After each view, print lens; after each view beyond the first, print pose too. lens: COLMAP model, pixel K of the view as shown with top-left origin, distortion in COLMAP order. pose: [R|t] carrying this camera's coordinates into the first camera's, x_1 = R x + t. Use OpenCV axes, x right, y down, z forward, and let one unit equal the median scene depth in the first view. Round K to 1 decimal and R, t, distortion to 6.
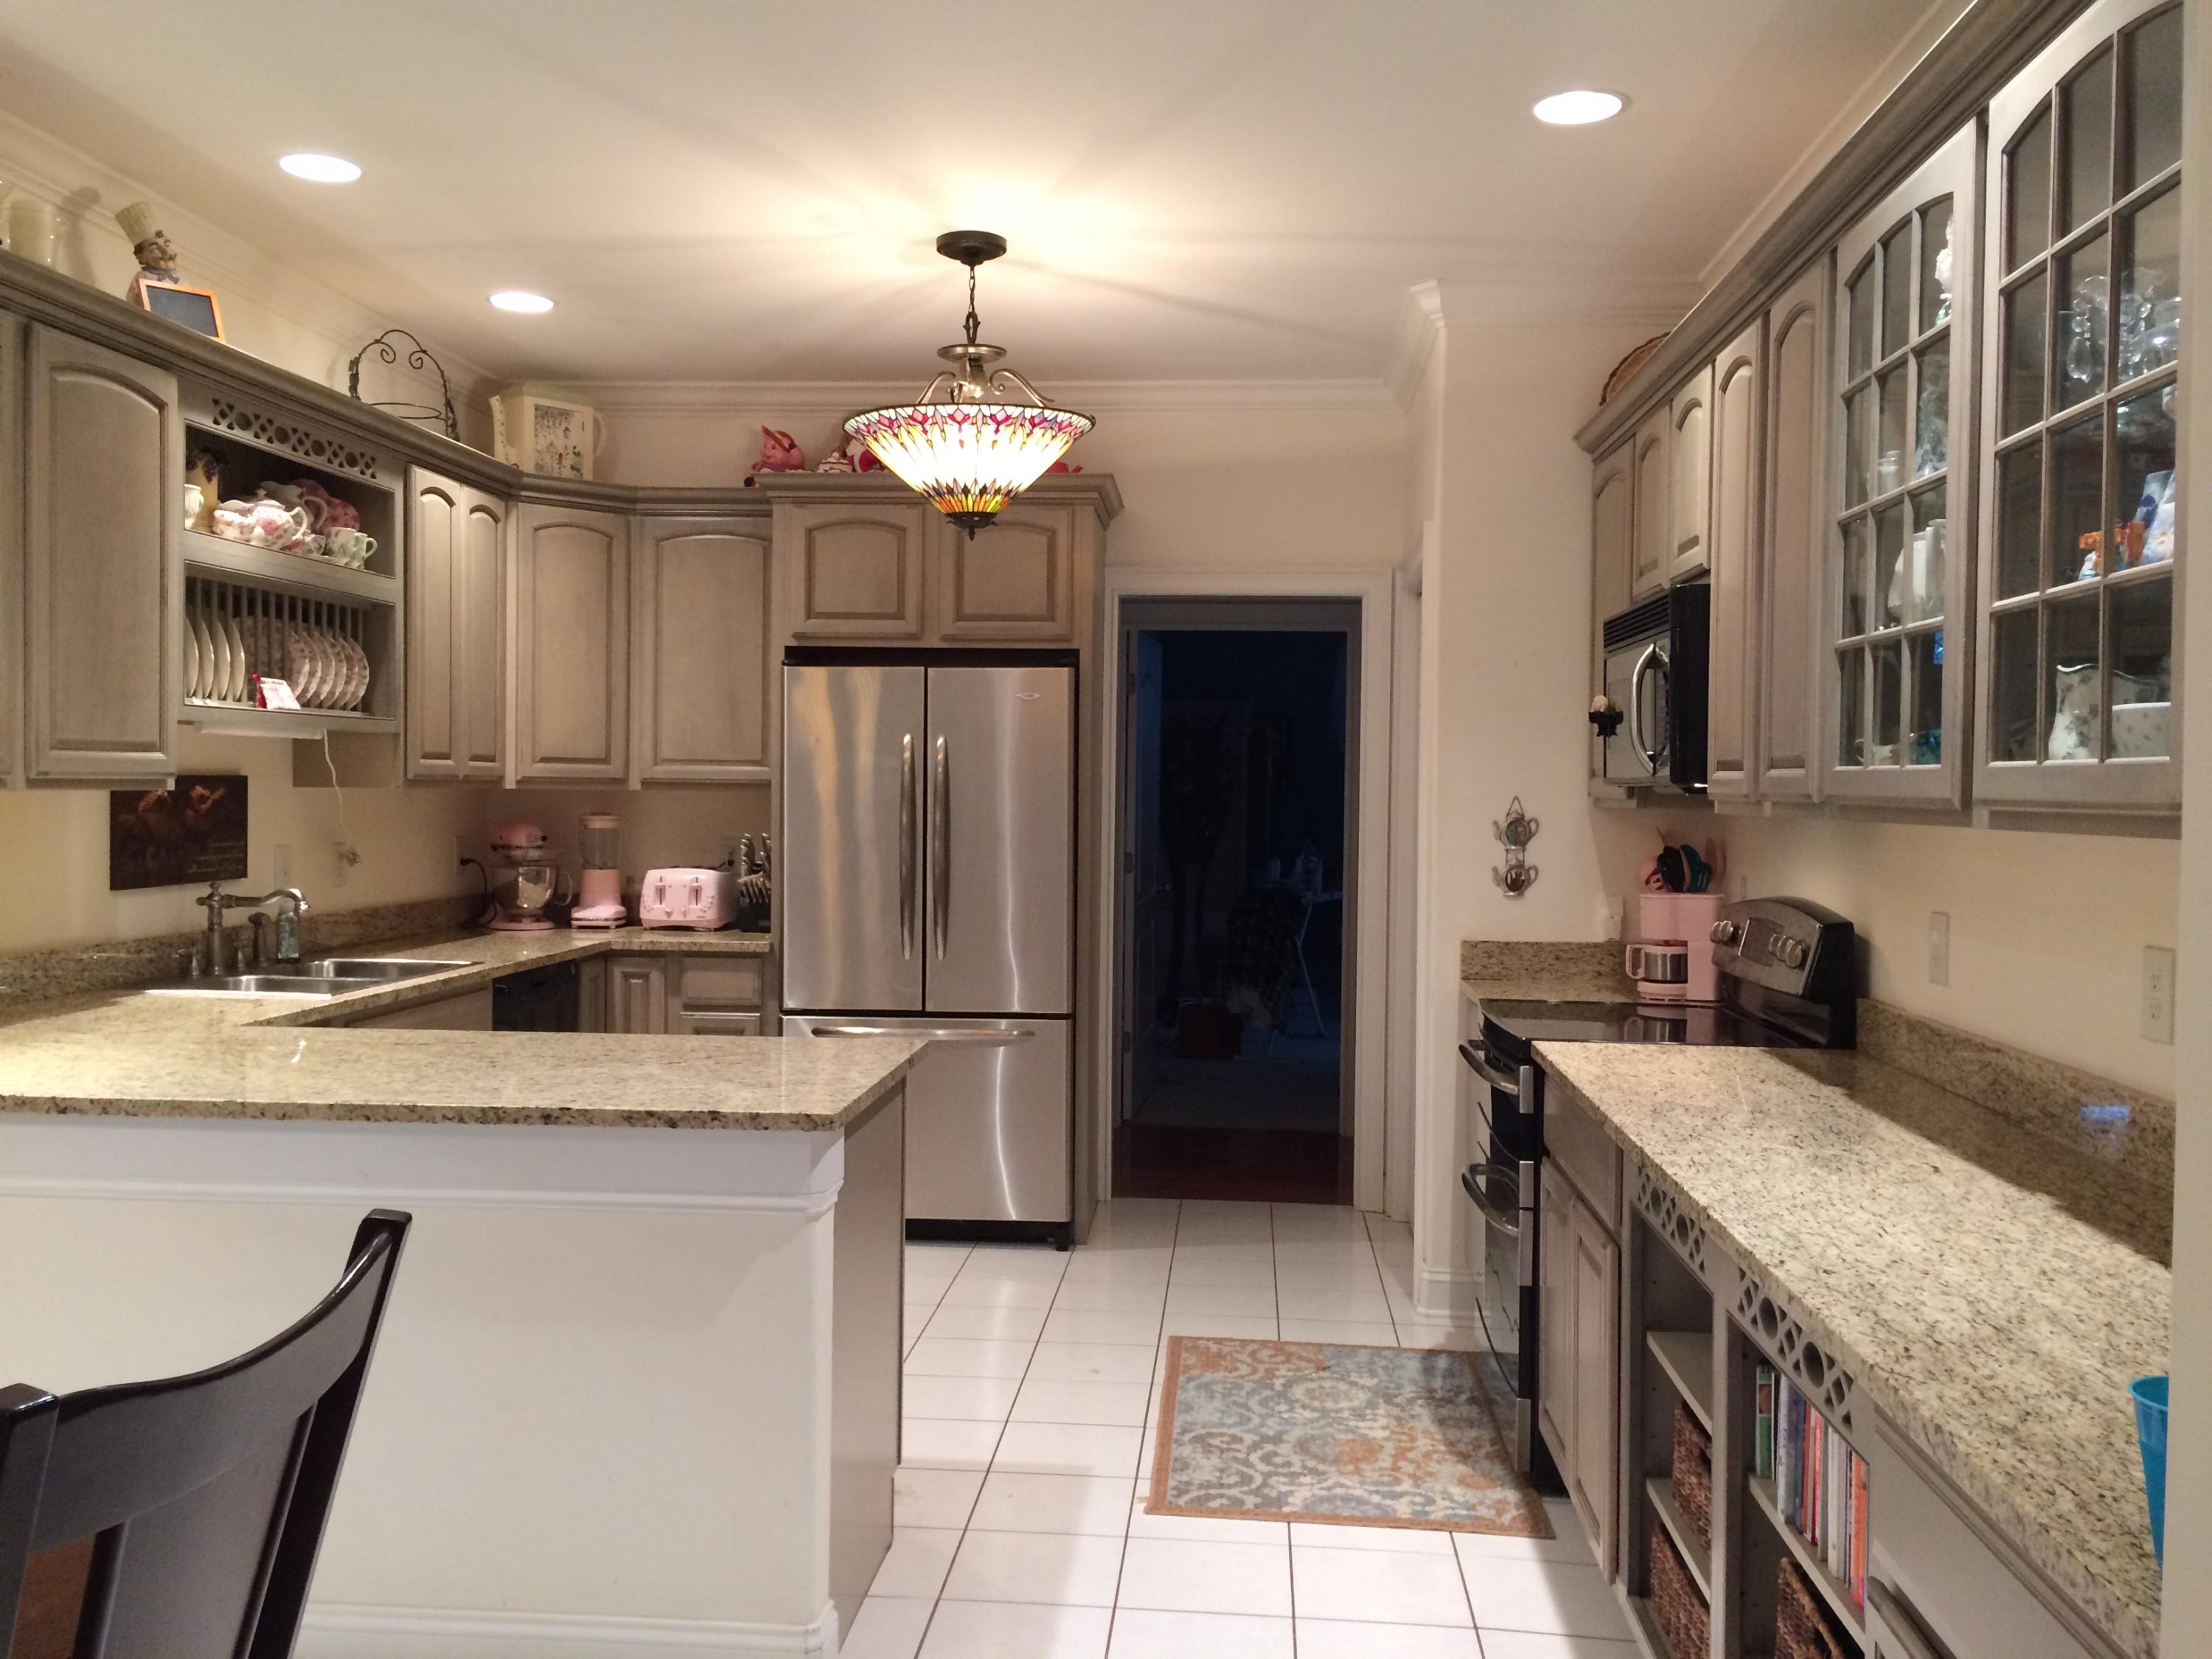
lens RADIAL K [[1891.9, 0, 1100.3], [0, 1891.9, 823.3], [0, 0, 1]] dist [0.075034, -0.099821]
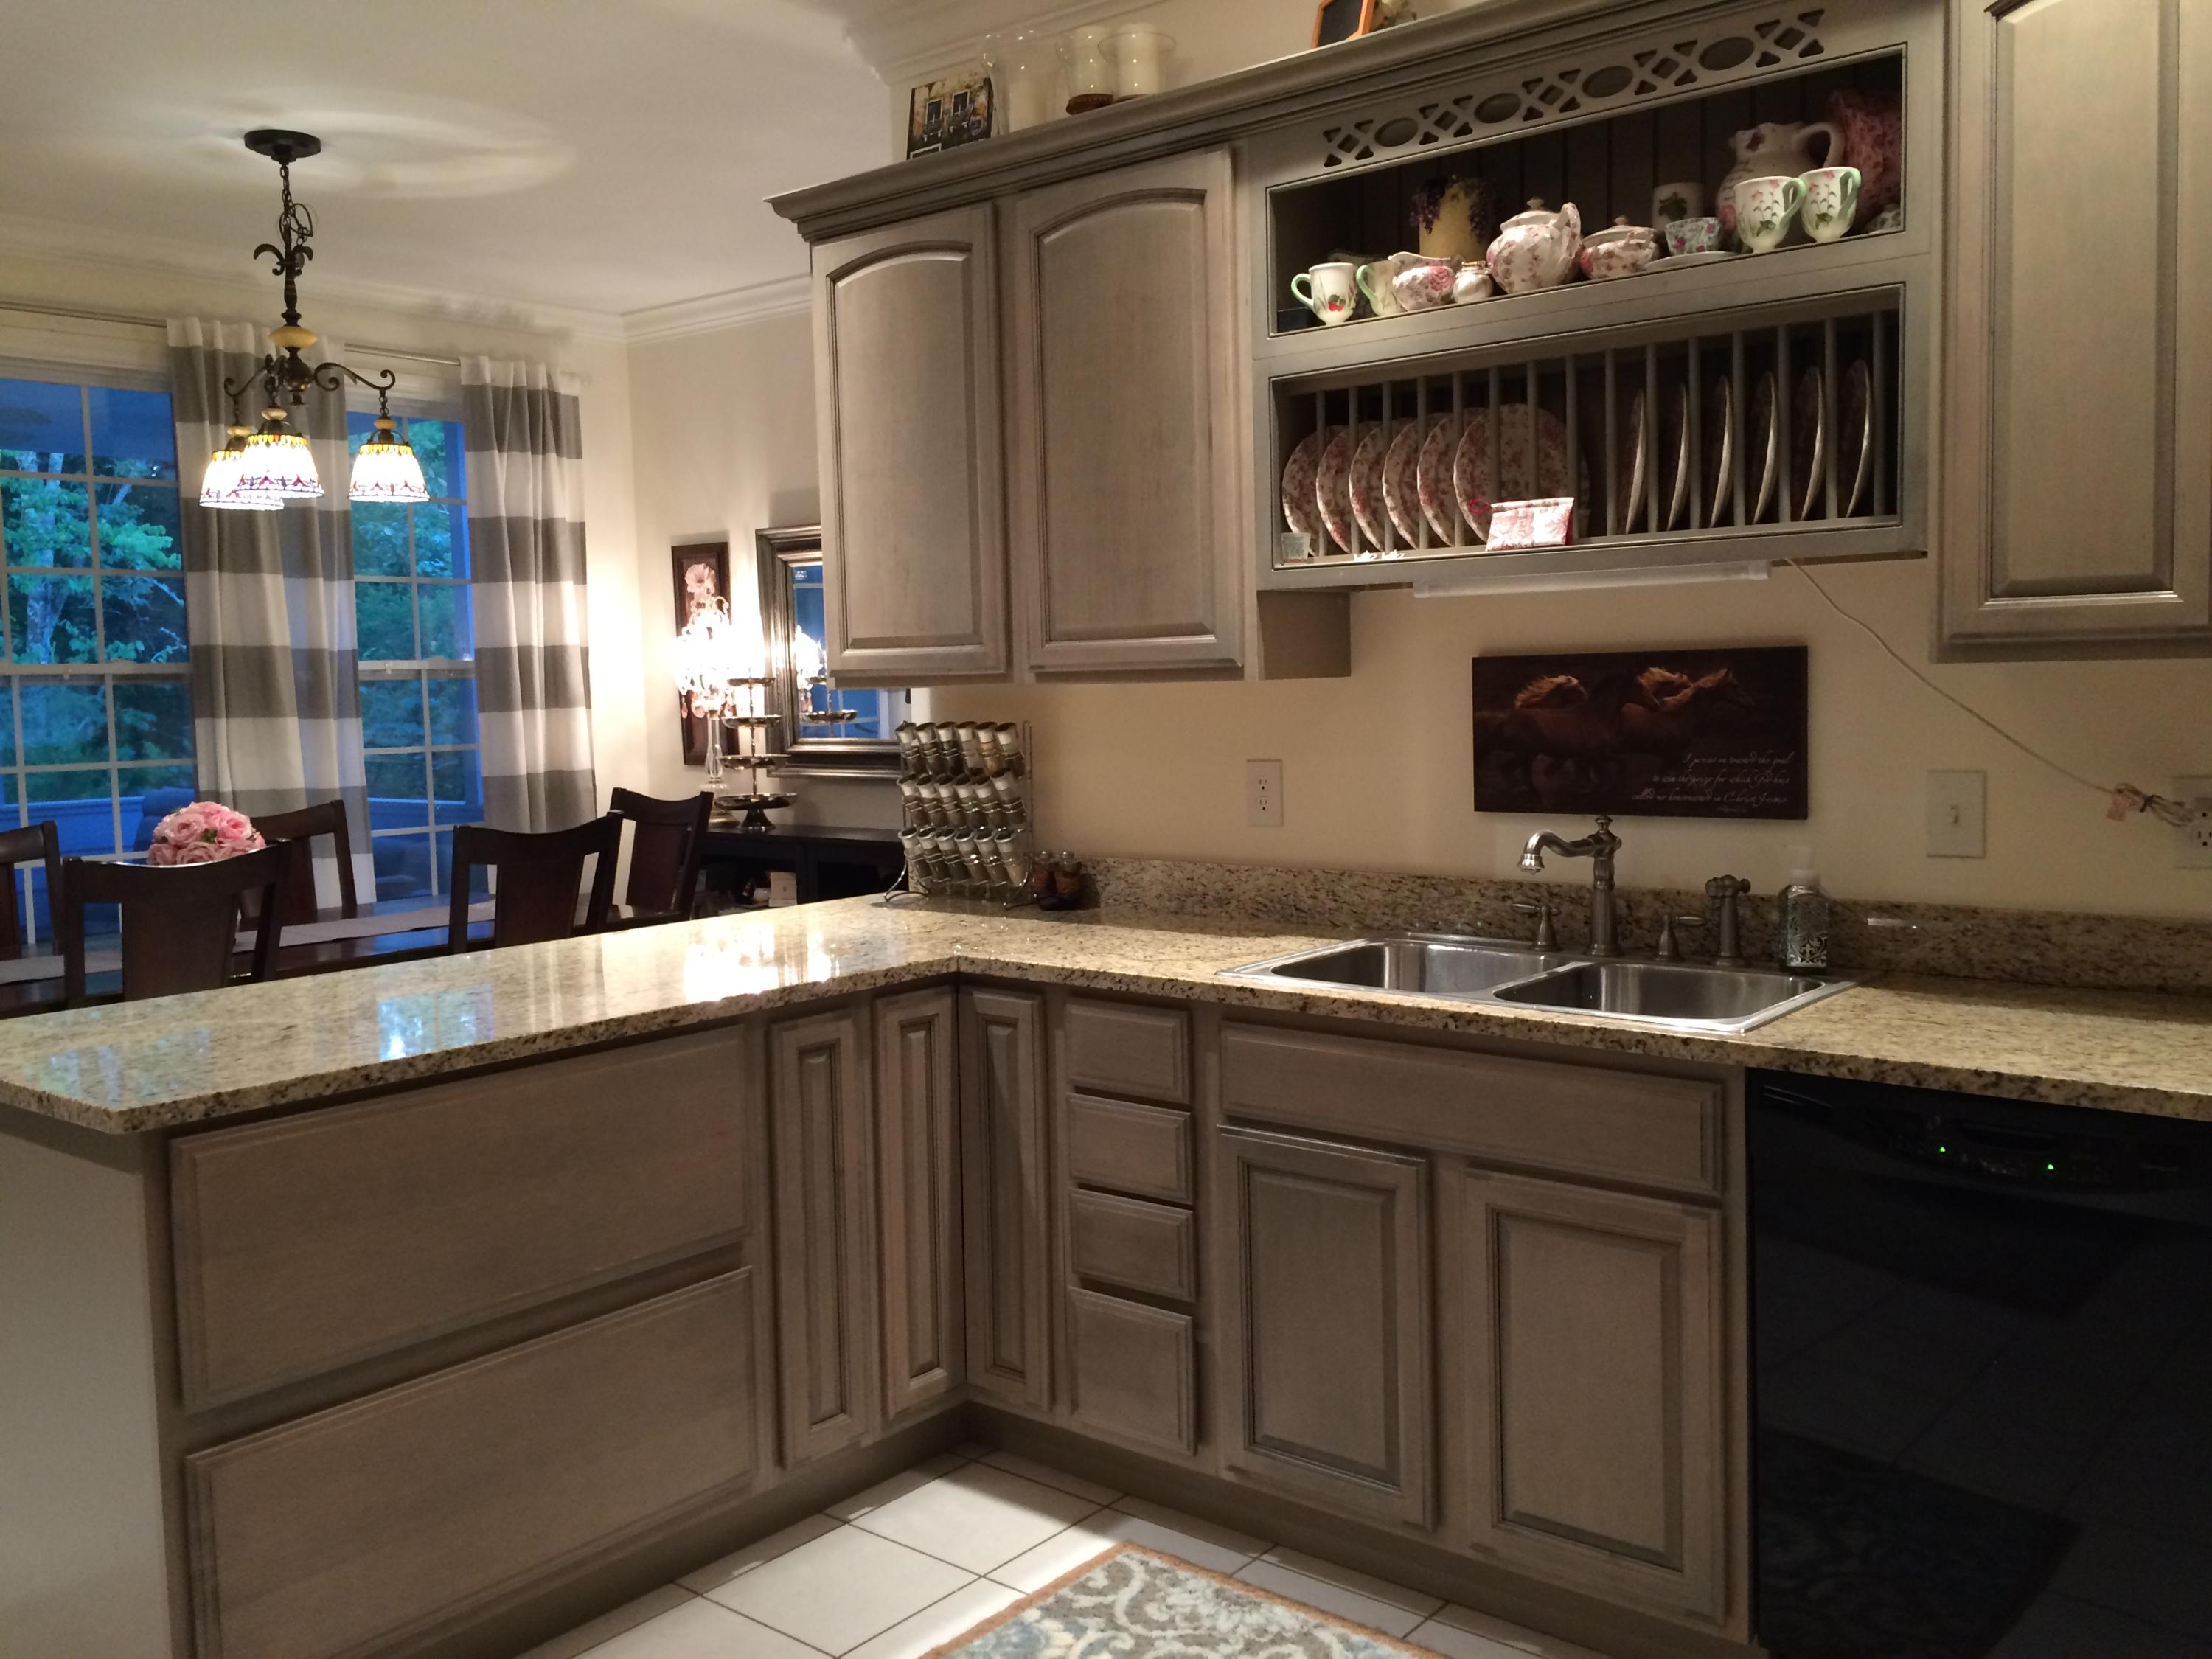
lens RADIAL K [[1891.9, 0, 1101.6], [0, 1891.9, 817.6], [0, 0, 1]] dist [0.075034, -0.099821]
pose [[-0.573775, 0.060753, -0.816757, 0.176668], [-0.001645, 0.997157, 0.075328, -0.018167], [0.819011, 0.044565, -0.572044, 1.288260]]
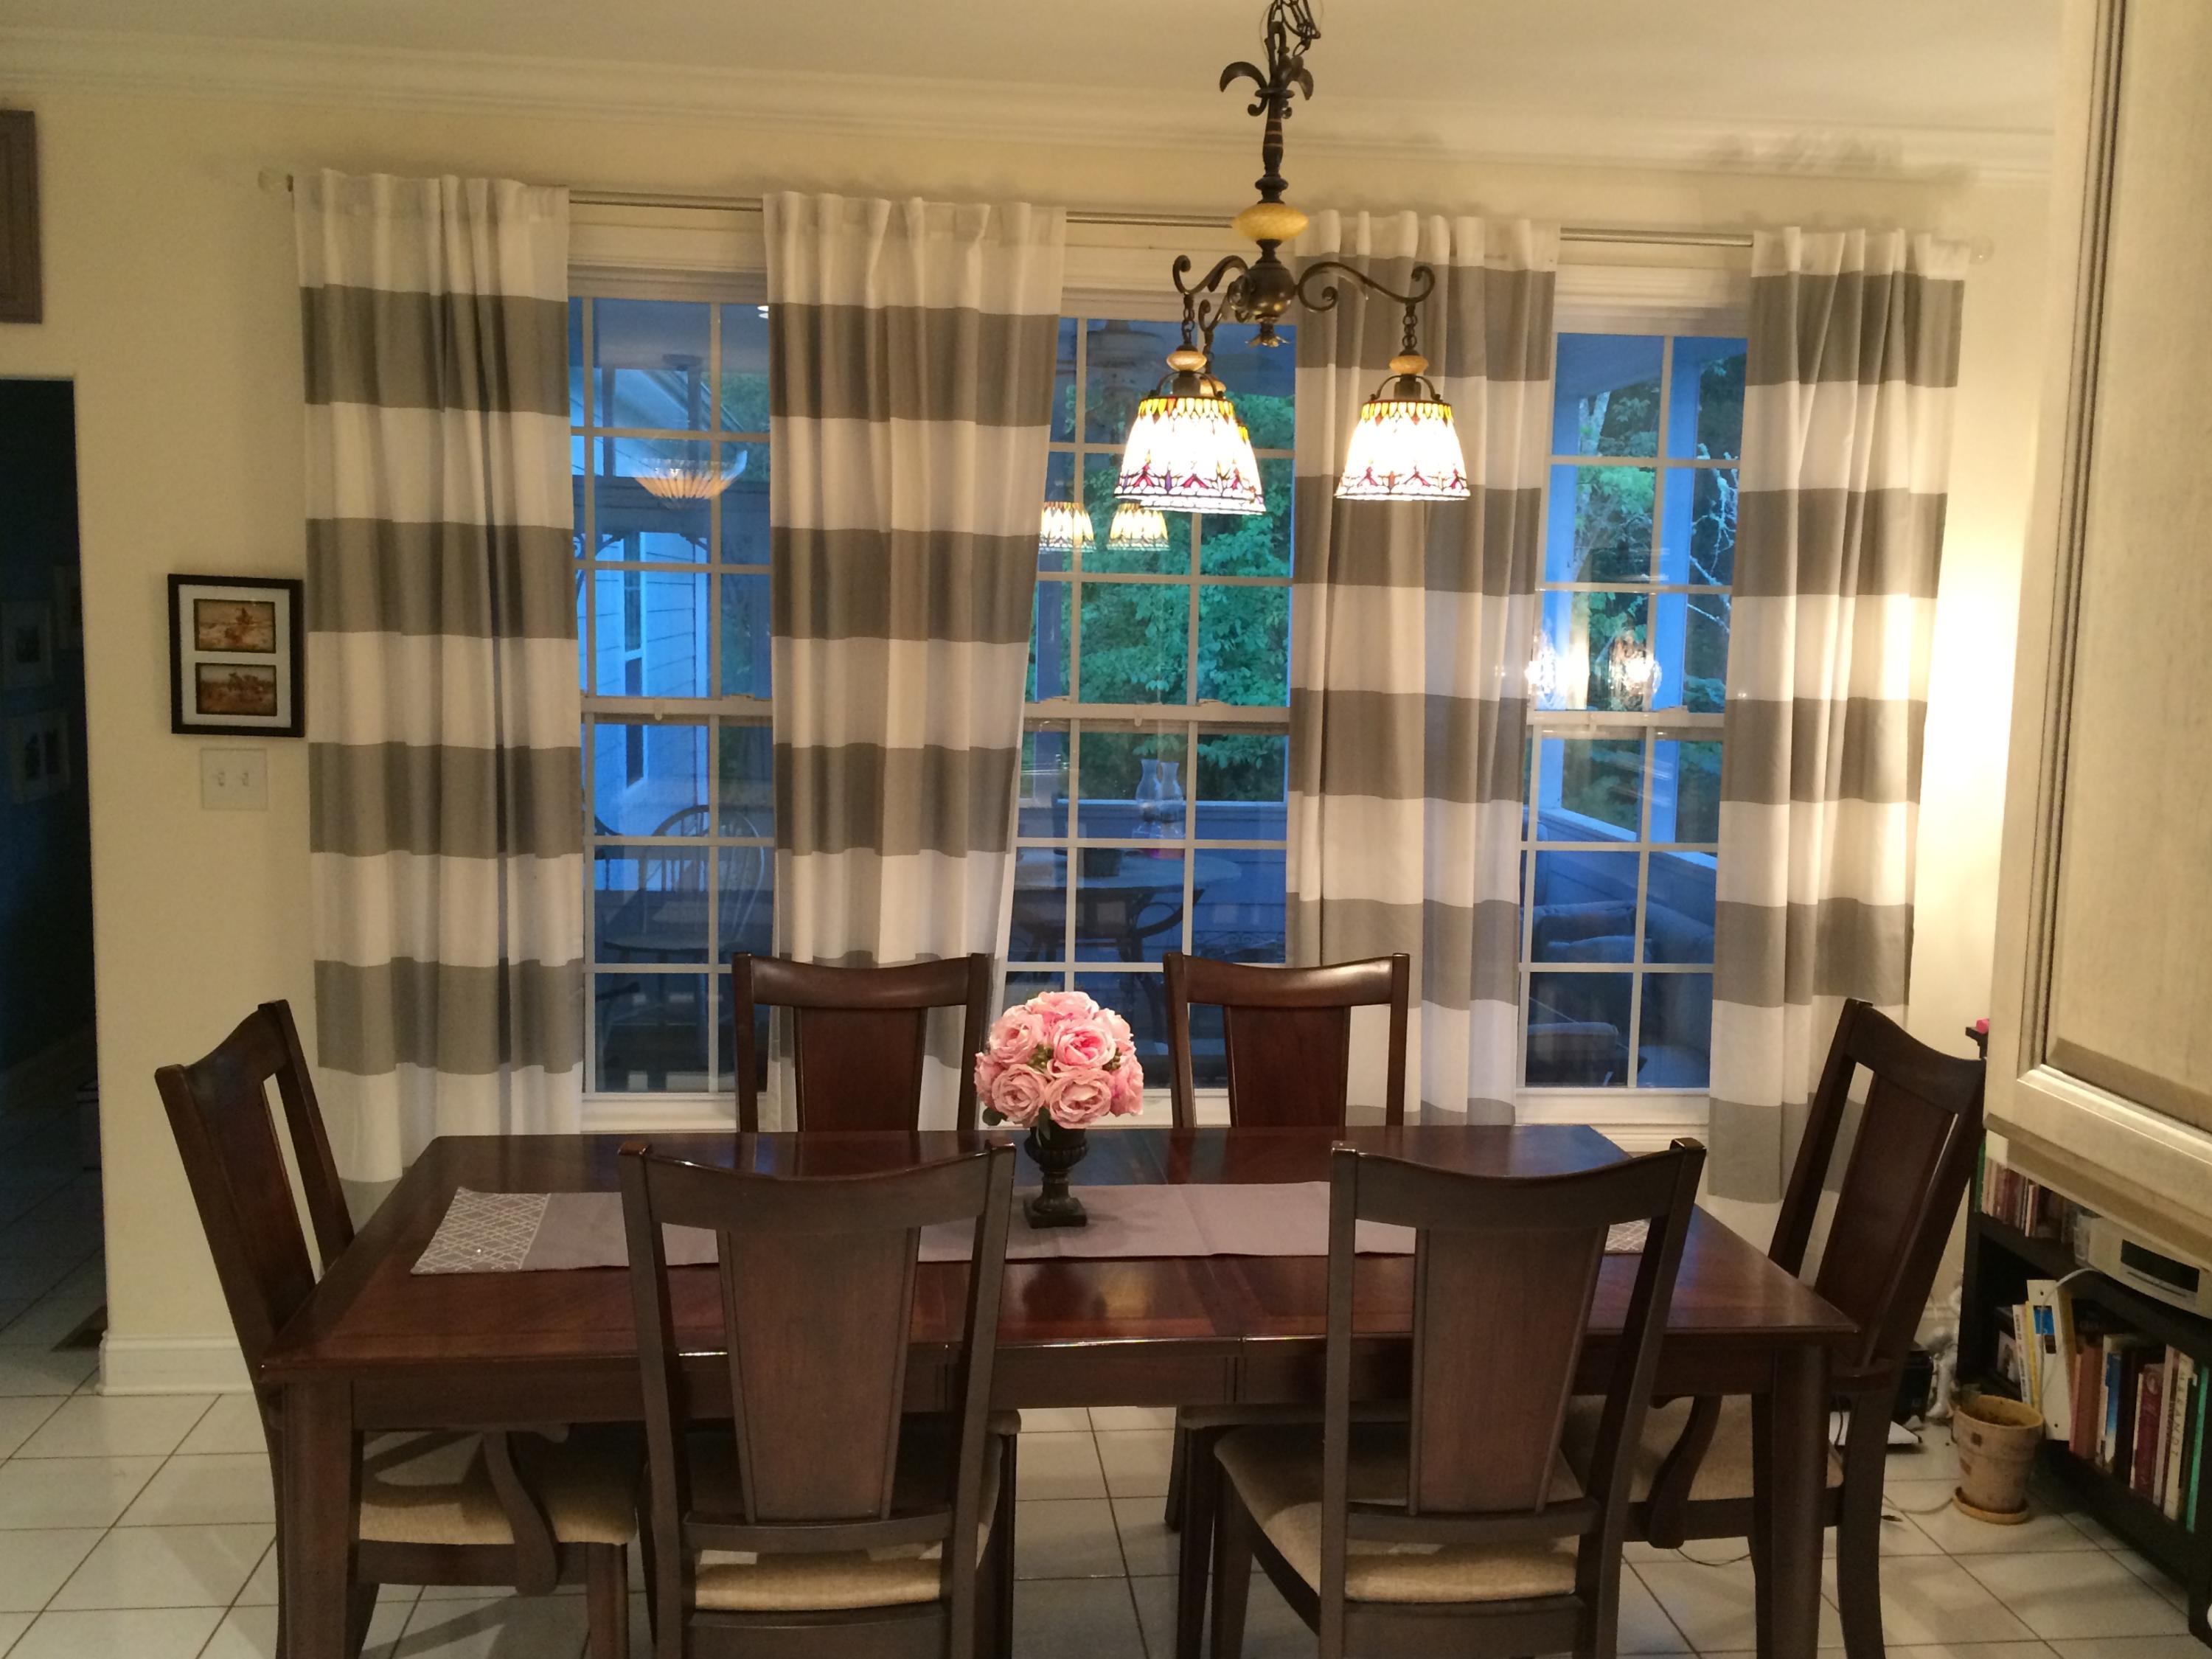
lens RADIAL K [[1969.5, 0, 1099.0], [0, 1969.5, 820.6], [0, 0, 1]] dist [0.048416, -0.029260]
pose [[-0.984088, -0.015571, -0.176996, -0.094850], [-0.039542, 0.990363, 0.132728, -0.063045], [0.173223, 0.137615, -0.975221, 1.083977]]
